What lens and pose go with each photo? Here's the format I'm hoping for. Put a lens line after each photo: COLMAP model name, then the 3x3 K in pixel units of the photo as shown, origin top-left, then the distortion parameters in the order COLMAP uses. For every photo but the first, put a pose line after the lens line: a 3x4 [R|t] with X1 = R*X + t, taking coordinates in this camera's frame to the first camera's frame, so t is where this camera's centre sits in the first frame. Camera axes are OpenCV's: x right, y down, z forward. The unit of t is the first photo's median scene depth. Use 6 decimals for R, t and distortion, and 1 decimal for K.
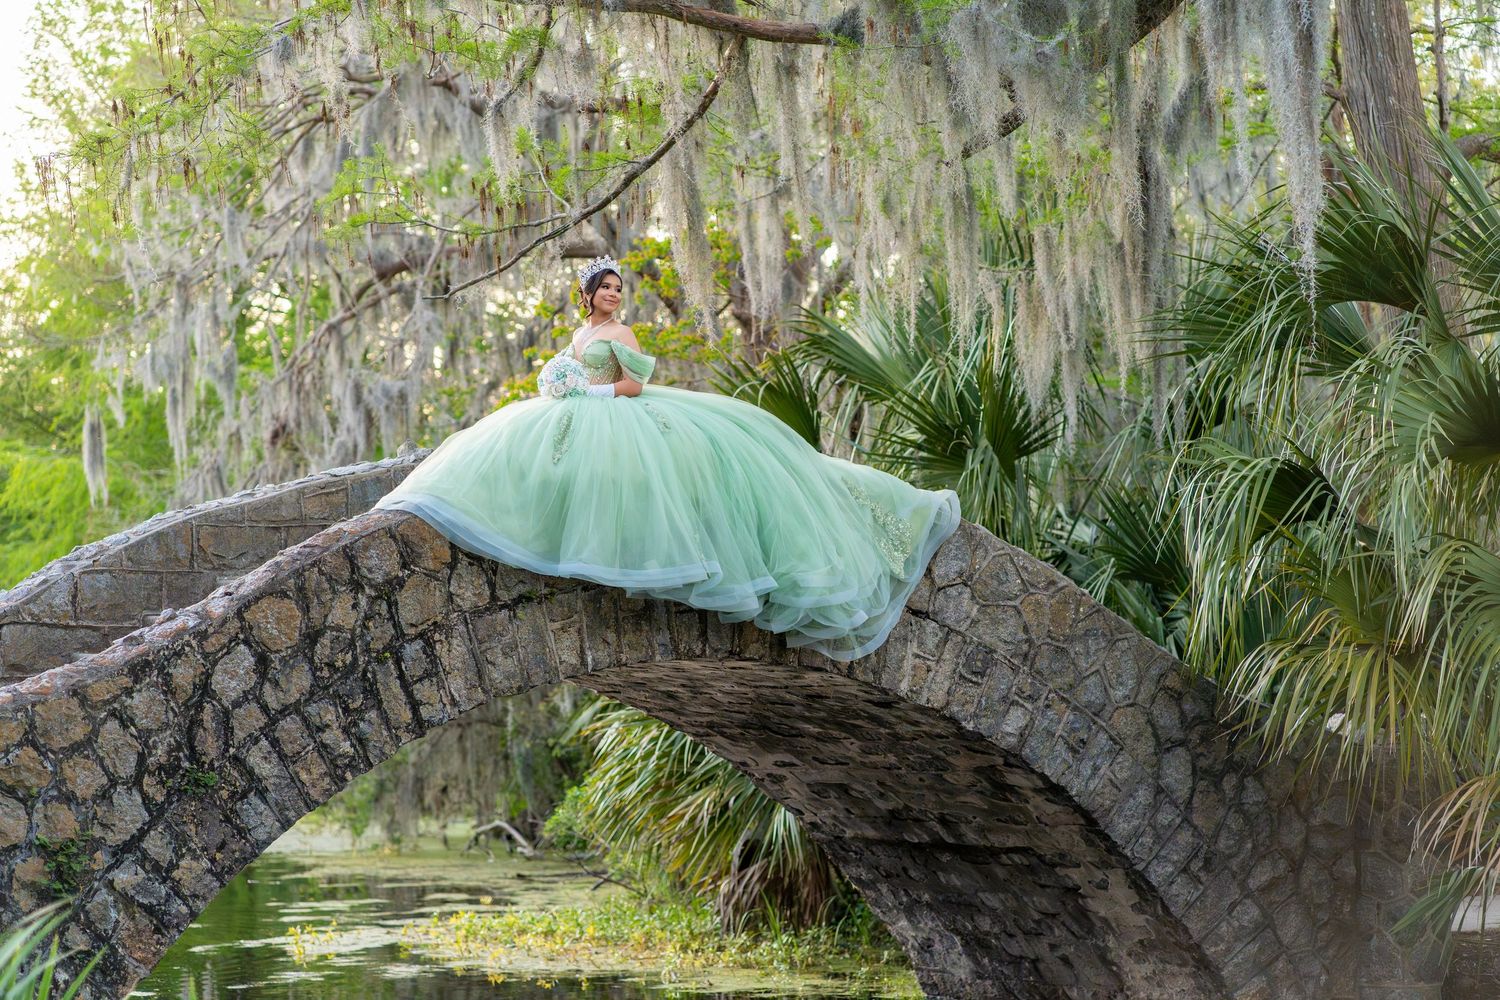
lens RADIAL K [[3528.3, 0, 750.5], [0, 3528.3, 499.3], [0, 0, 1]] dist [-0.011161, 0.000000]
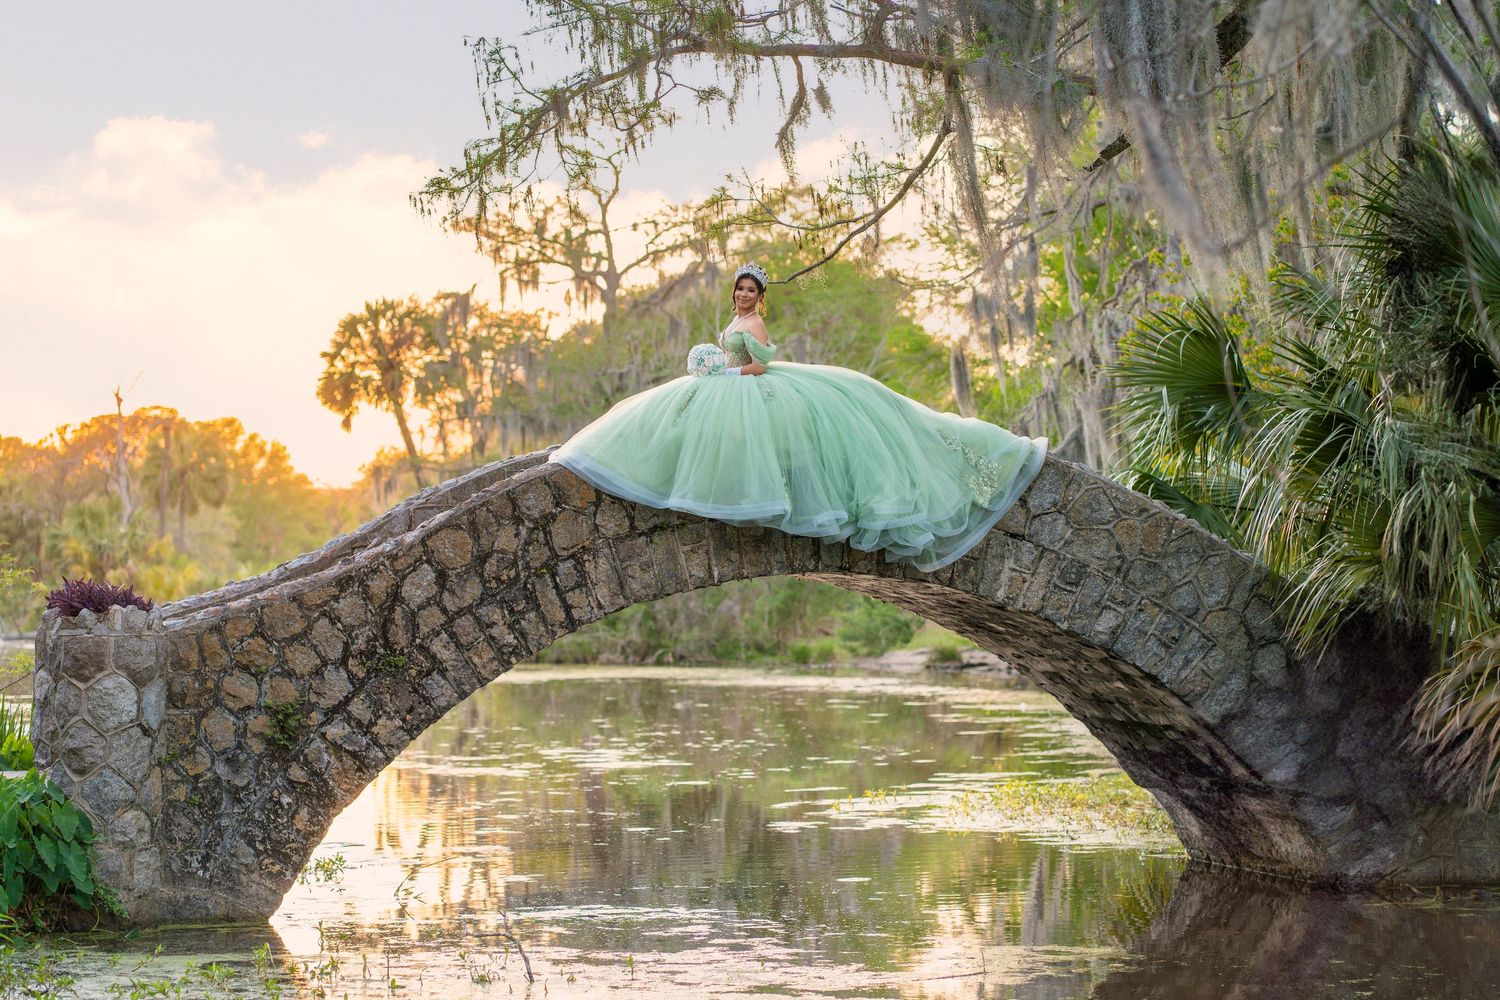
lens RADIAL K [[3528.3, 0, 749.4], [0, 3528.3, 501.4], [0, 0, 1]] dist [-0.011161, 0.000000]
pose [[0.927163, -0.008090, -0.374571, 0.478360], [0.019452, 0.999458, 0.026564, -0.016897], [0.374153, -0.031916, 0.926818, -0.221072]]
